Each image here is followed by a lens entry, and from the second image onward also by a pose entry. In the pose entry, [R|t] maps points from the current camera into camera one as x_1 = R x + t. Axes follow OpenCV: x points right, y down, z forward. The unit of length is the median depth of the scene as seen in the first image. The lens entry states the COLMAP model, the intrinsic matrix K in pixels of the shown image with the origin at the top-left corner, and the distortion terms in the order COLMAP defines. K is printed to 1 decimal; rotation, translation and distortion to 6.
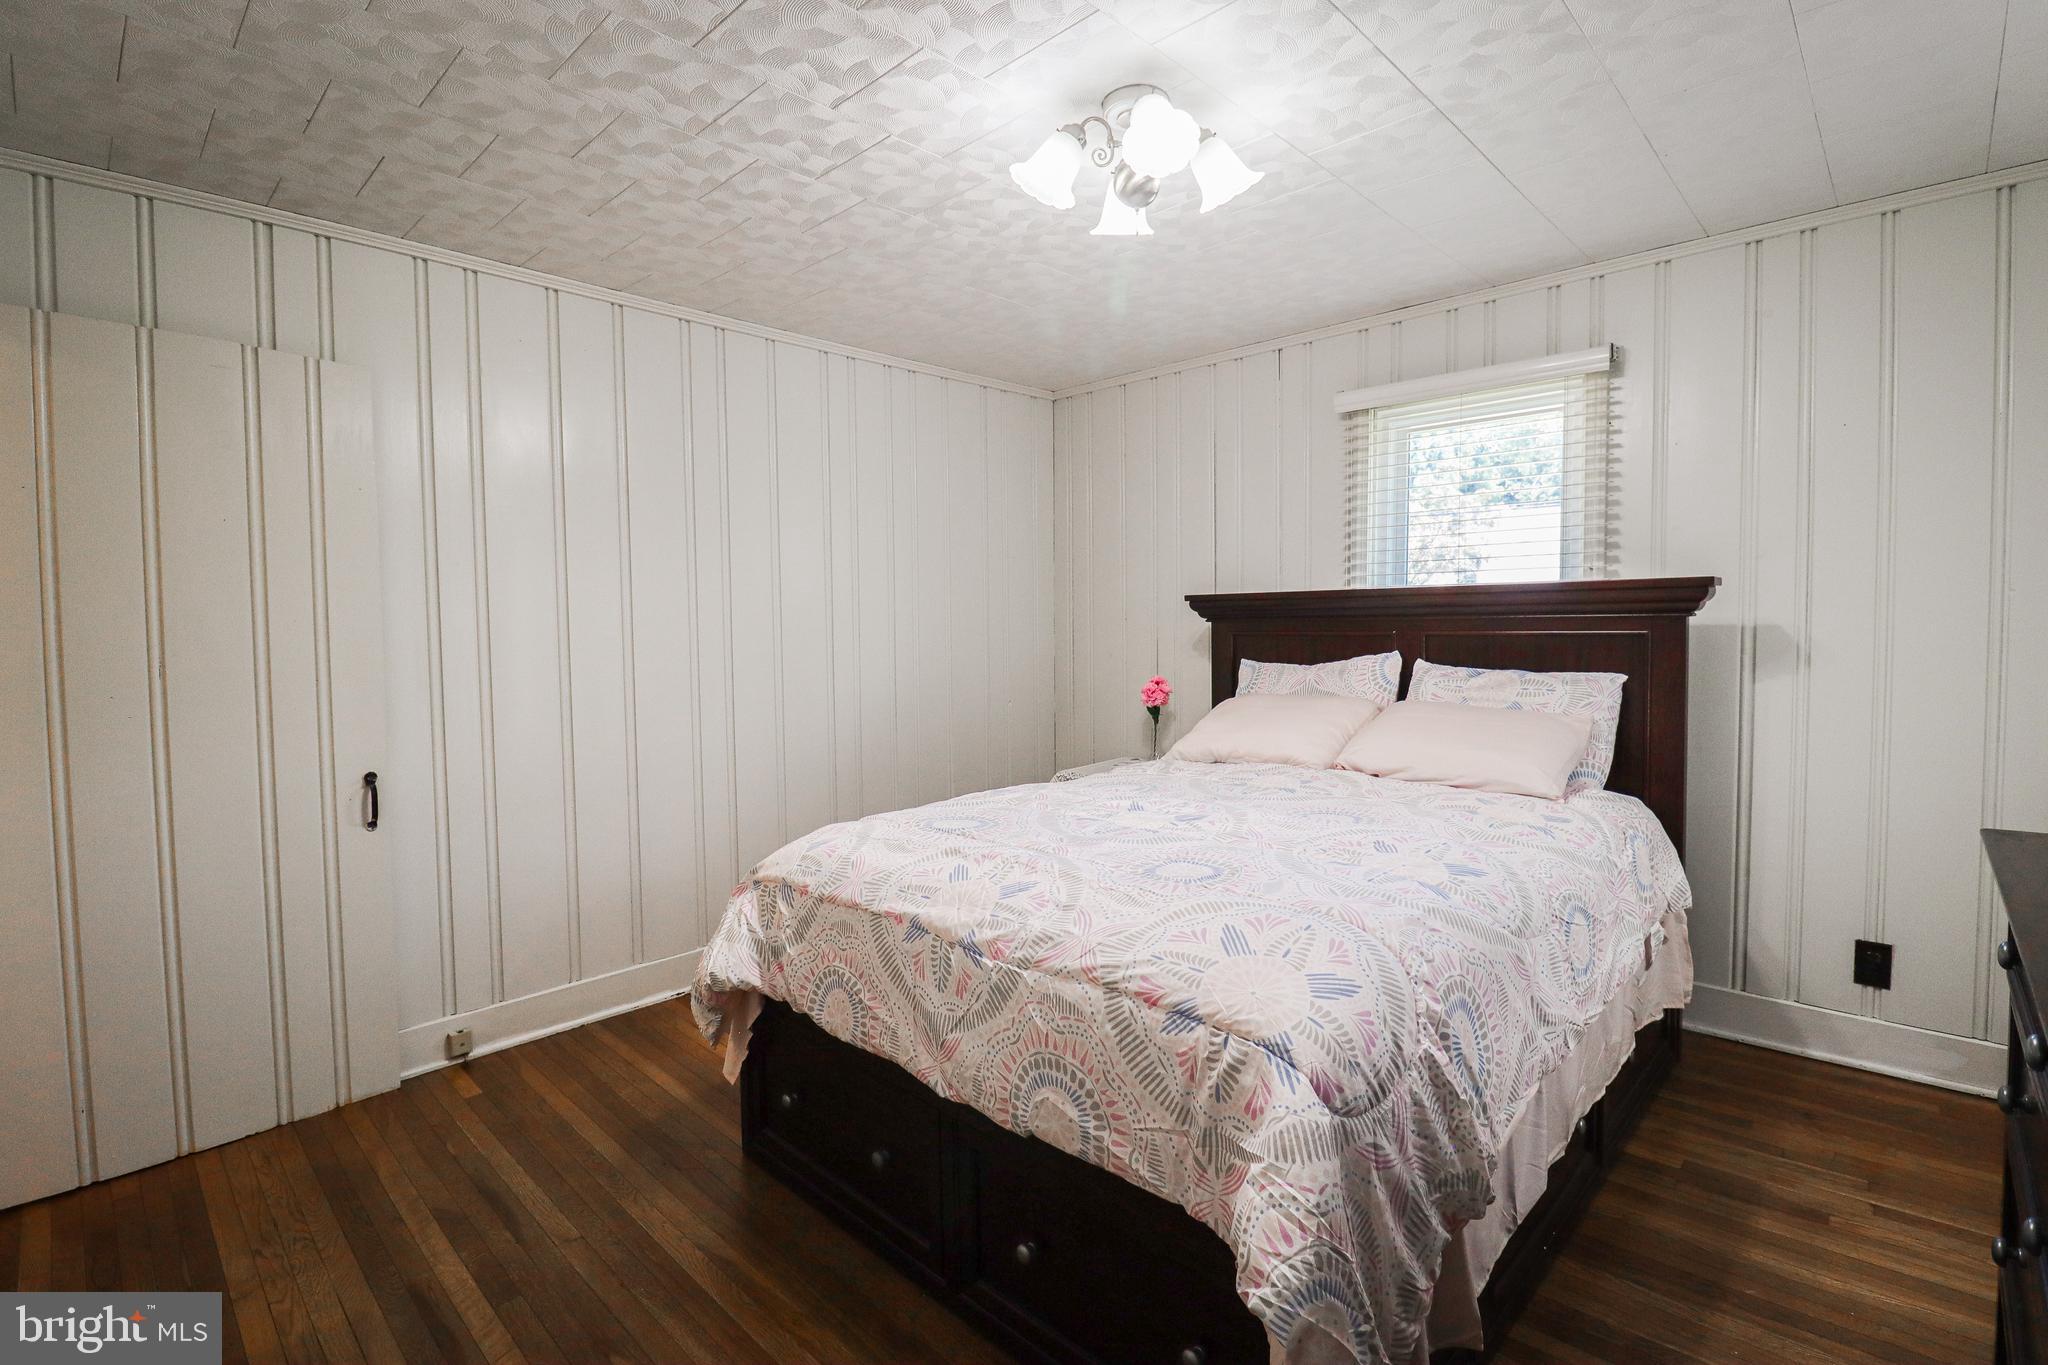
lens RADIAL K [[946.1, 0, 1054.2], [0, 946.1, 669.5], [0, 0, 1]] dist [0.000896, -0.013558]
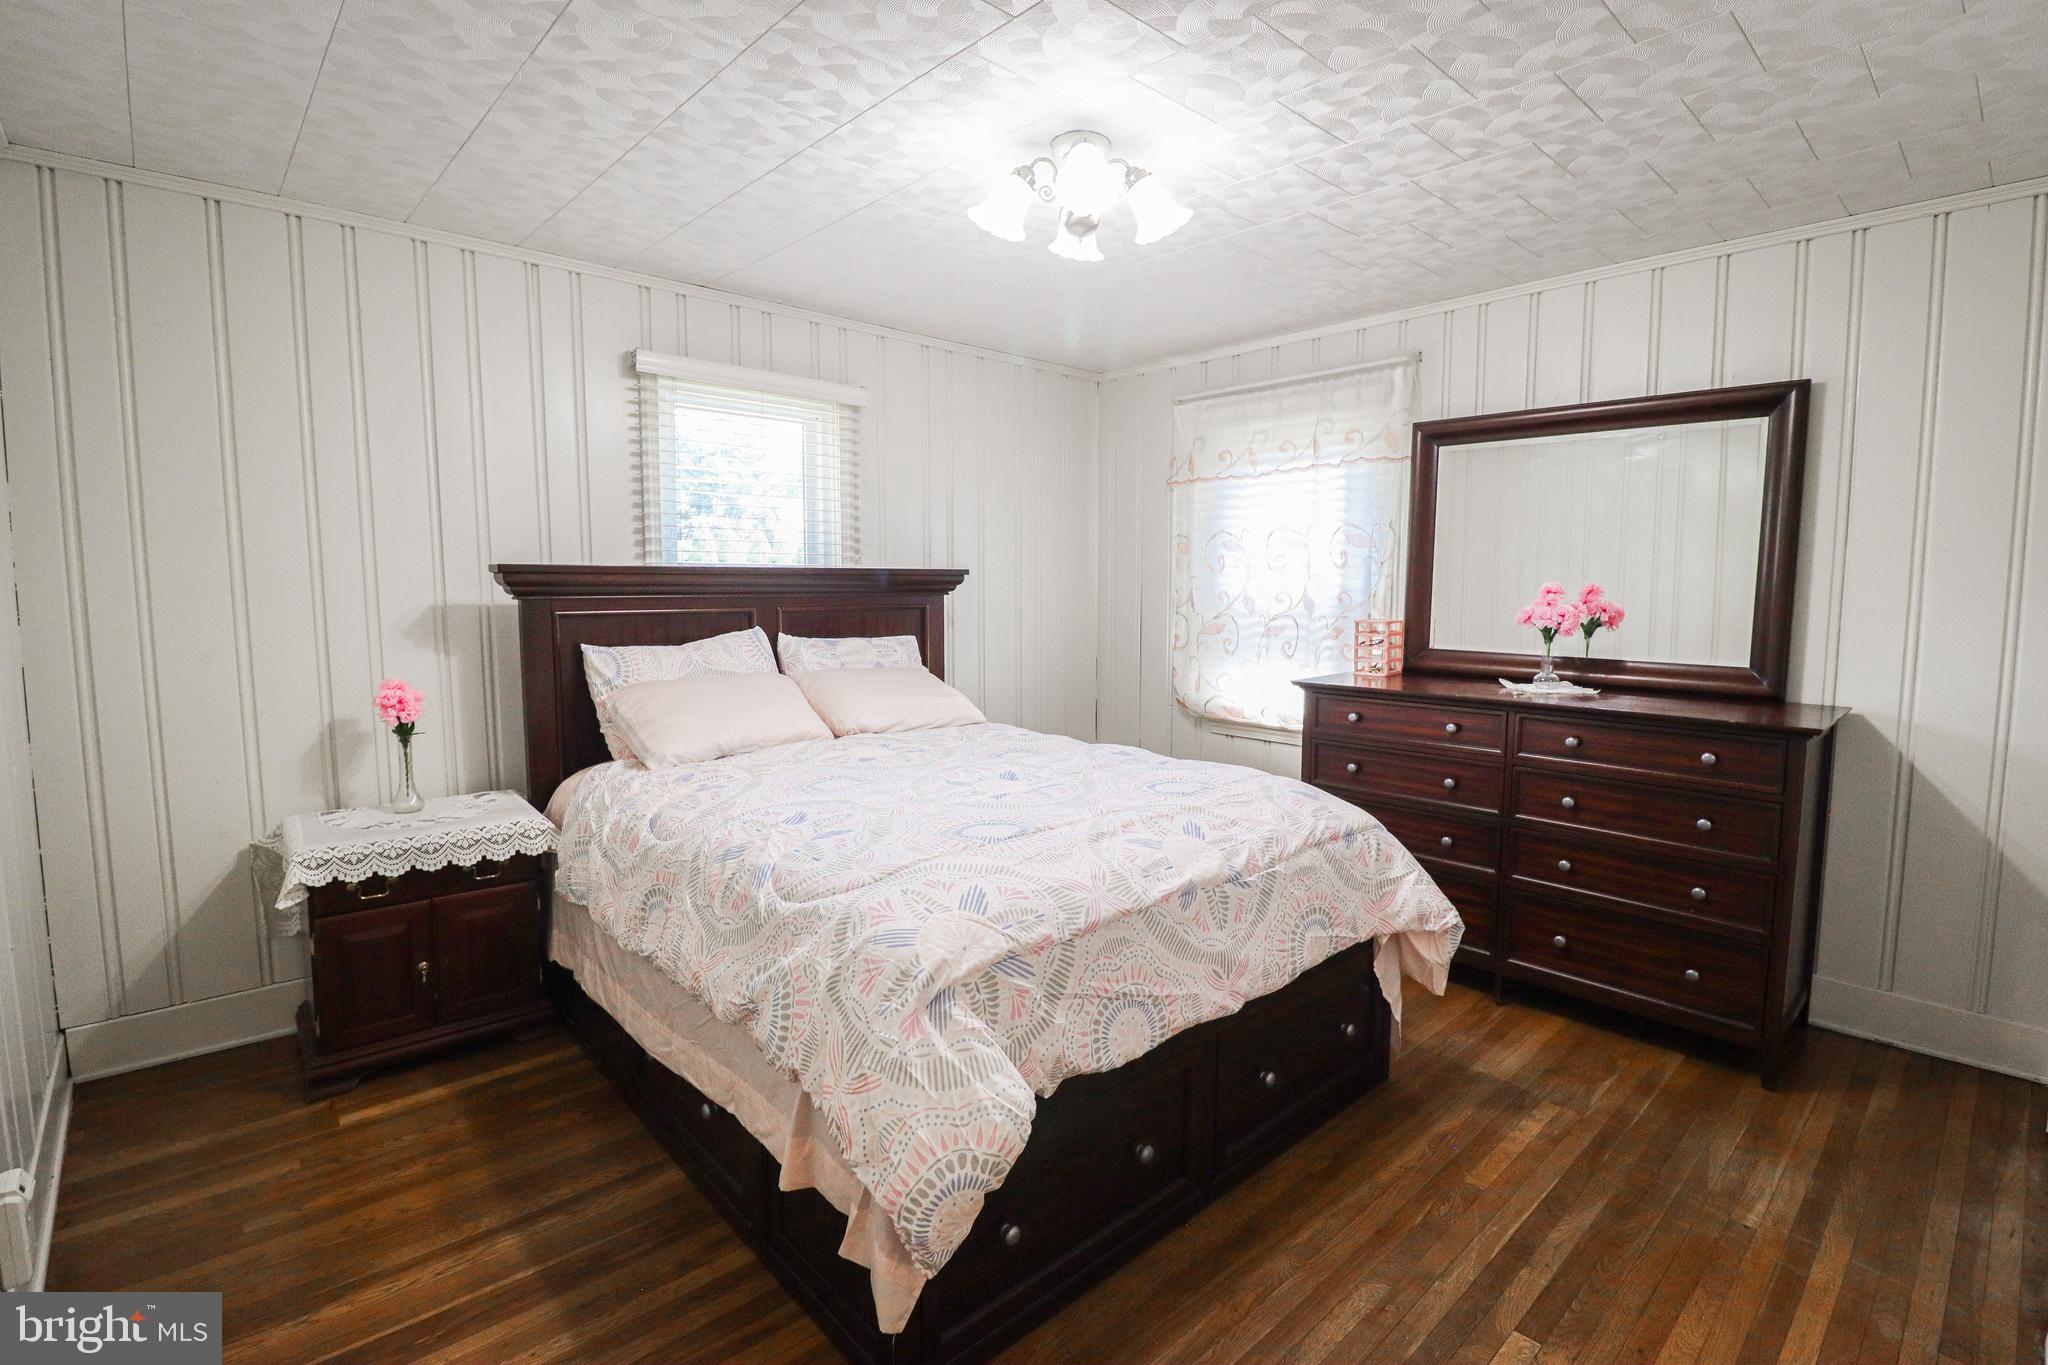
lens RADIAL K [[946.1, 0, 1054.2], [0, 946.1, 669.5], [0, 0, 1]] dist [0.000896, -0.013558]
pose [[0.059890, -0.079526, 0.995032, -1.126267], [0.043967, 0.996064, 0.076962, -0.063787], [-0.997236, 0.039139, 0.063151, 1.008893]]
